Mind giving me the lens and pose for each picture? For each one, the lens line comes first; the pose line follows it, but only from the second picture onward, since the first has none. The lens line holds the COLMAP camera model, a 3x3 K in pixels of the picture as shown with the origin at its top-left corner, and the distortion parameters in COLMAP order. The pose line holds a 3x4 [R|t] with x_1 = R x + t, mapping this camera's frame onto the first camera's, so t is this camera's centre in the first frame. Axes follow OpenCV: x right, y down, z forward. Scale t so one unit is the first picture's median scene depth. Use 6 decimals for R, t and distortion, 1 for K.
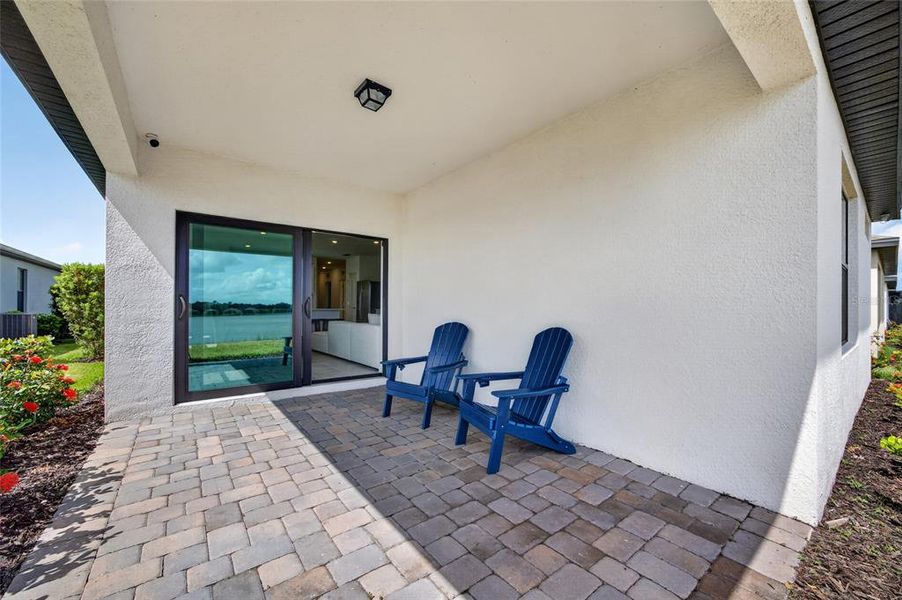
lens RADIAL K [[341.3, 0, 452.8], [0, 341.3, 303.3], [0, 0, 1]] dist [0.000600, 0.000067]
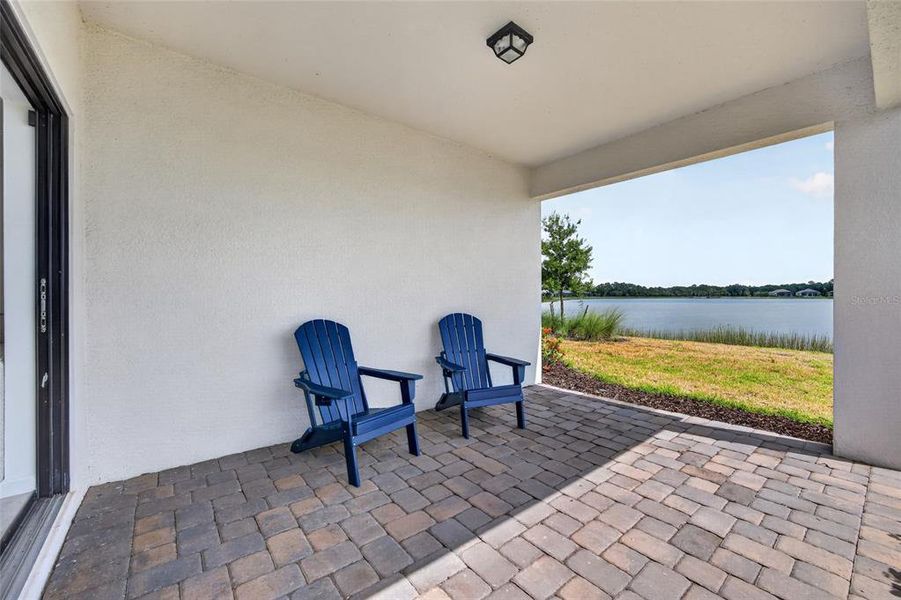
lens RADIAL K [[368.6, 0, 451.2], [0, 368.6, 299.2], [0, 0, 1]] dist [-0.003101, -0.000182]
pose [[-0.009195, -0.011546, 0.999891, -1.341860], [-0.013536, 0.999843, 0.011421, 0.007450], [-0.999866, -0.013429, -0.009350, 1.381406]]
